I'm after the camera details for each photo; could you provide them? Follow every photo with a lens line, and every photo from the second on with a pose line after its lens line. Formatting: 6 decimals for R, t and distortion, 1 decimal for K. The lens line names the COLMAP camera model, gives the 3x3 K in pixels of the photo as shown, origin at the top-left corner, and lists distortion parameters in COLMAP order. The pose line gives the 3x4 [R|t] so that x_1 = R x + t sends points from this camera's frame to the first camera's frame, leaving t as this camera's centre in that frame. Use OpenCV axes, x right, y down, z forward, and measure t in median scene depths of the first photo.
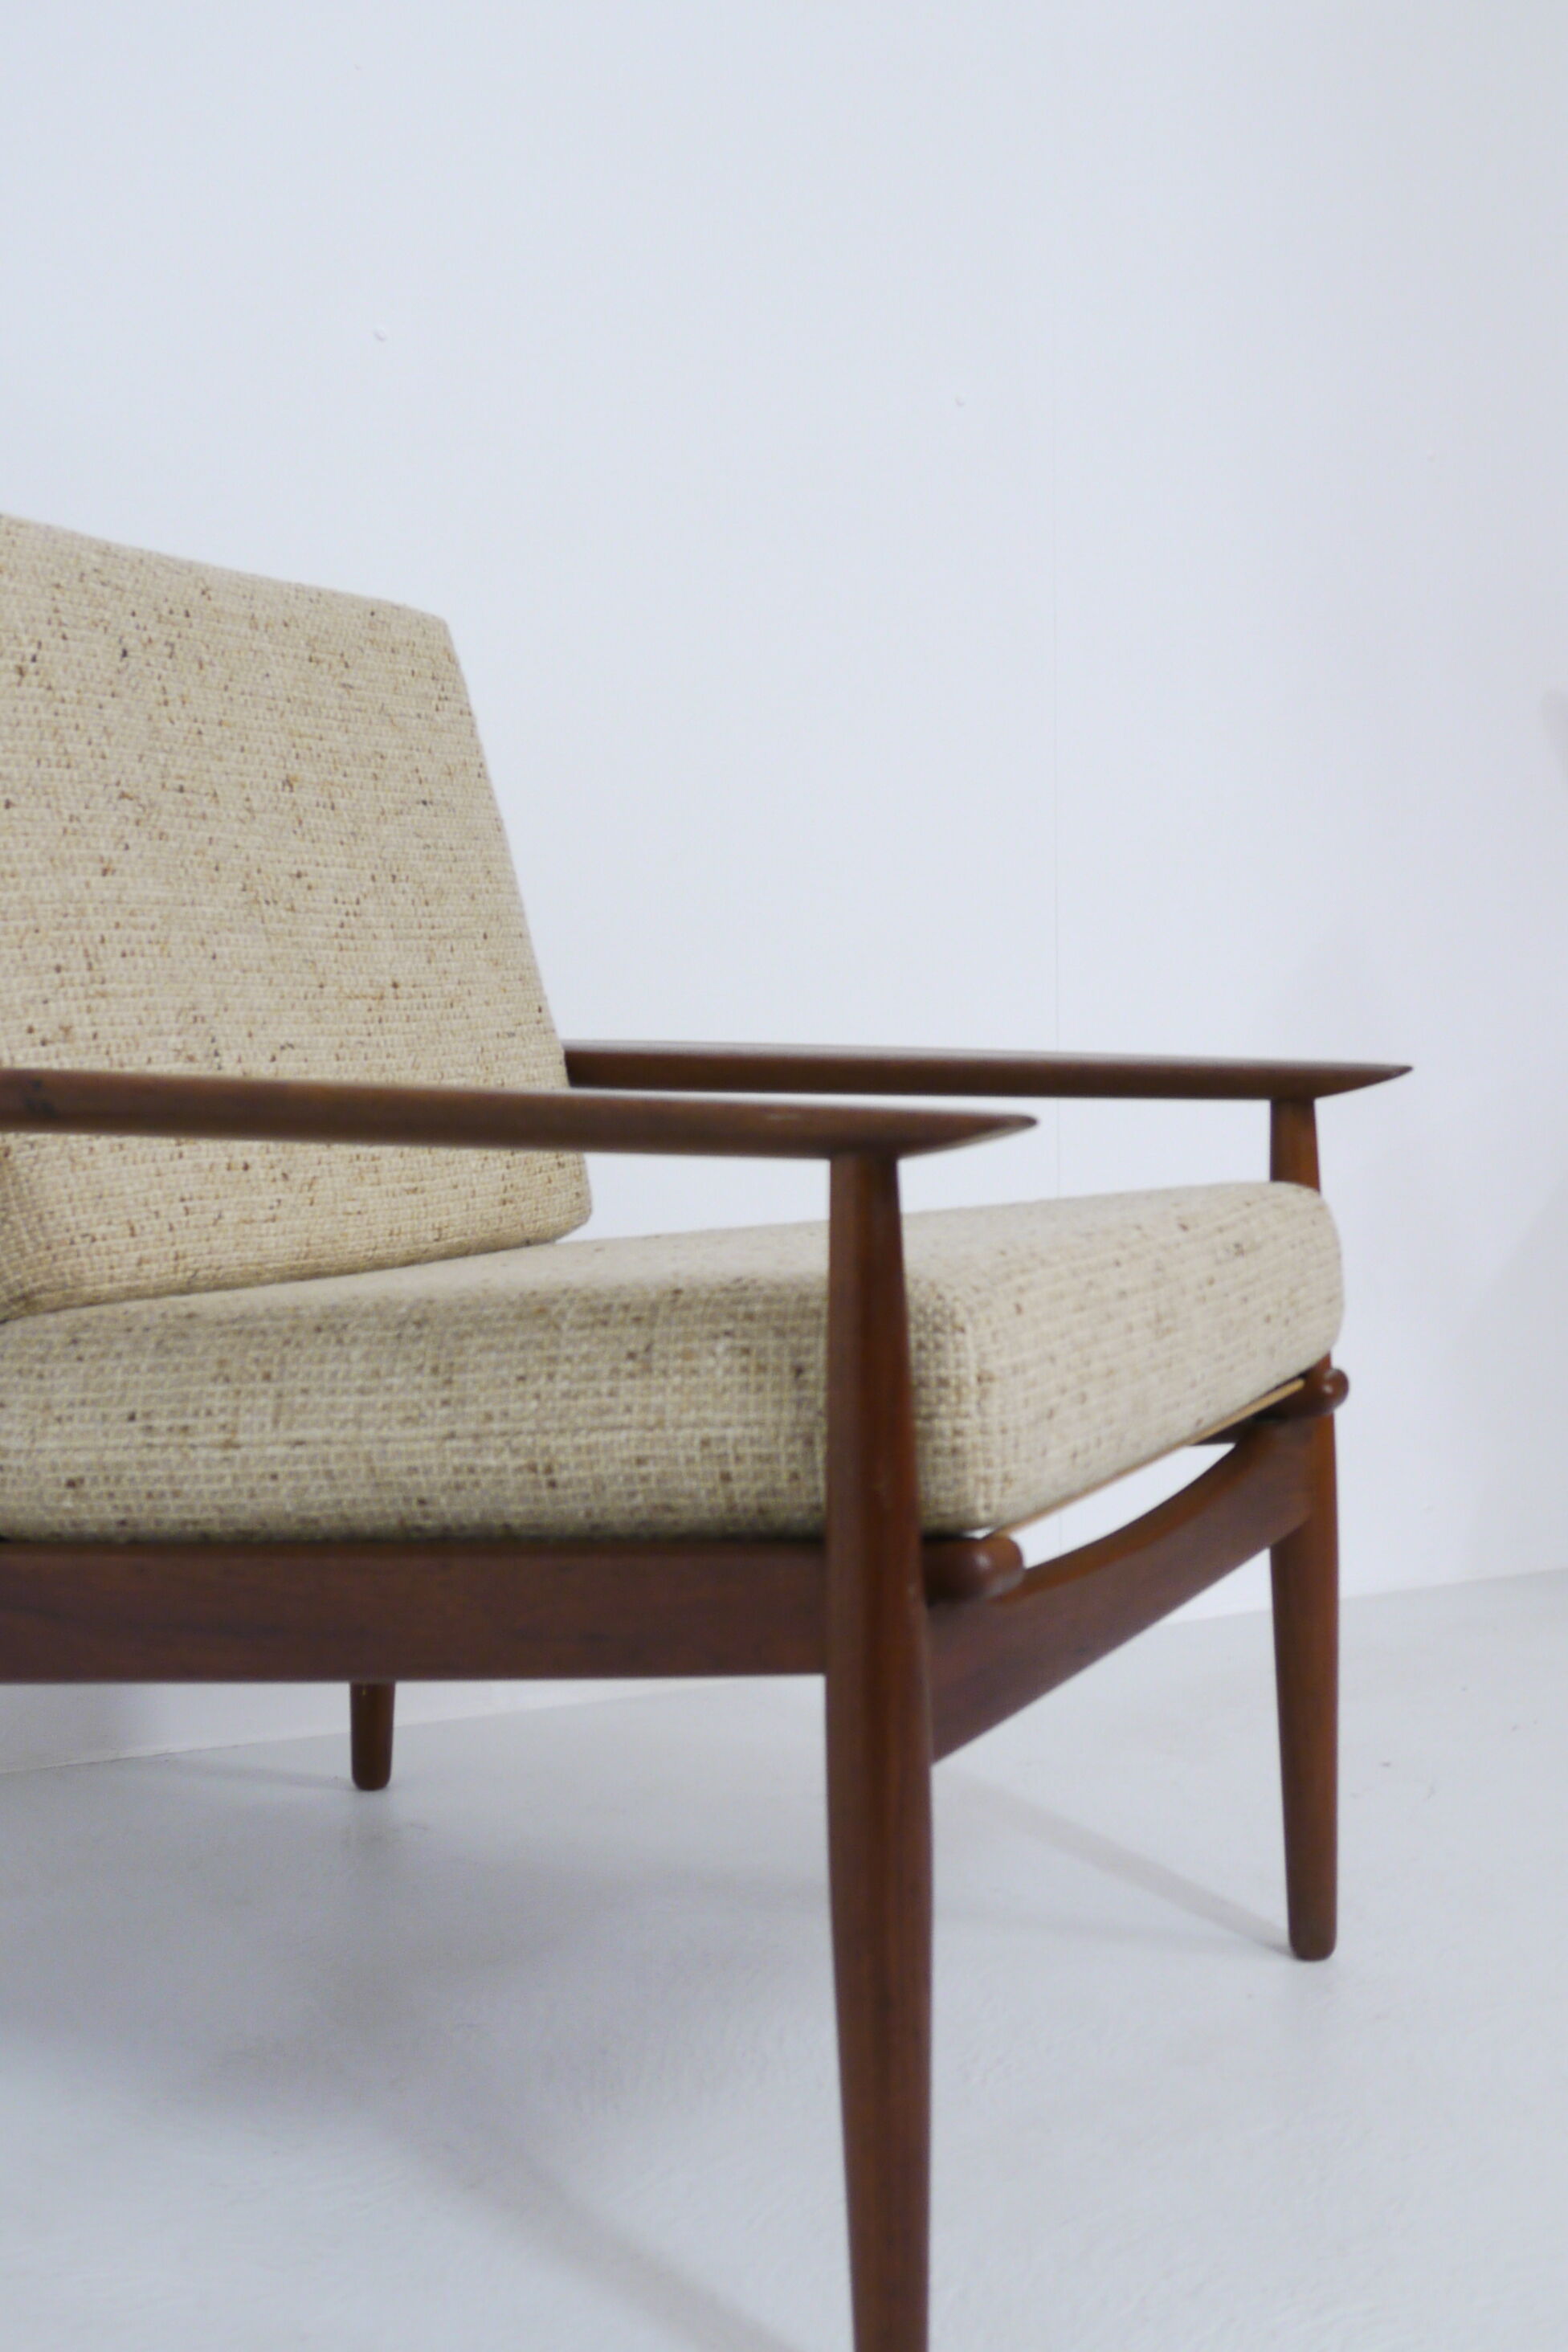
lens RADIAL K [[2641.3, 0, 759.8], [0, 2641.3, 1099.9], [0, 0, 1]] dist [-0.036295, 0.000000]
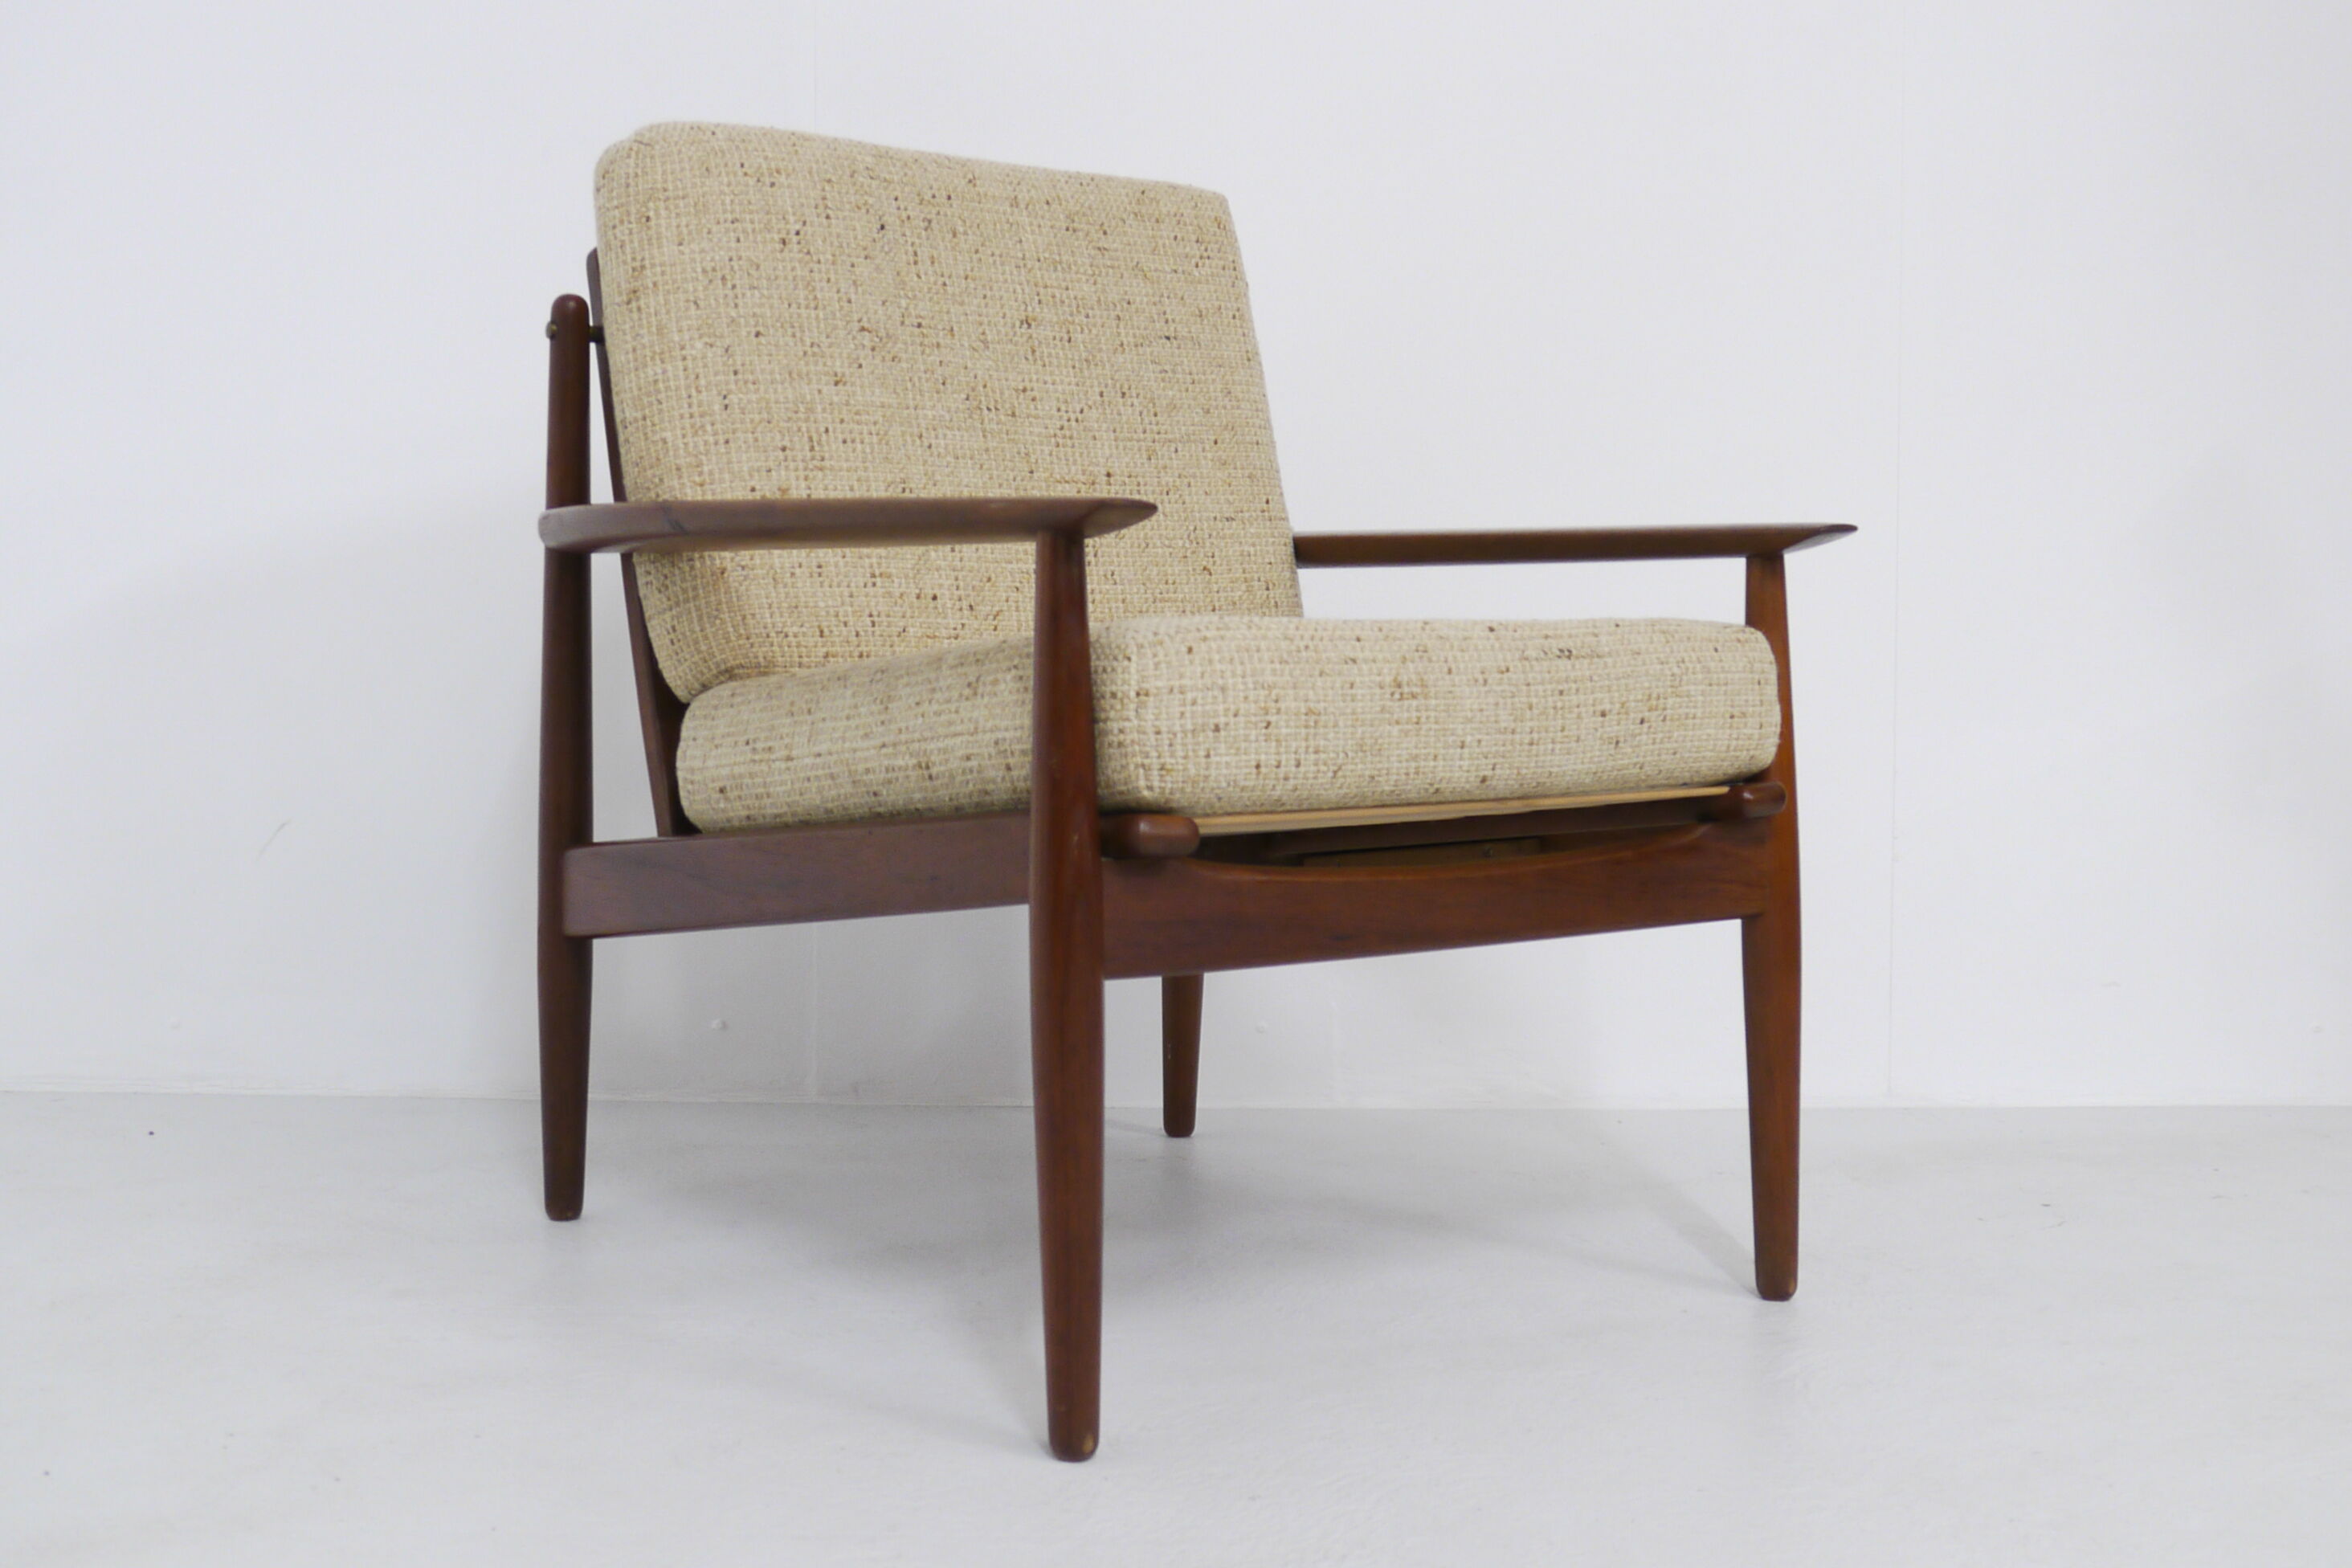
lens RADIAL K [[2641.3, 0, 1167.4], [0, 2641.3, 762.7], [0, 0, 1]] dist [-0.036295, 0.000000]
pose [[0.905100, 0.029847, -0.424151, 0.531150], [-0.025256, 0.999546, 0.016443, 0.091132], [0.424449, -0.004171, 0.905442, -0.201869]]
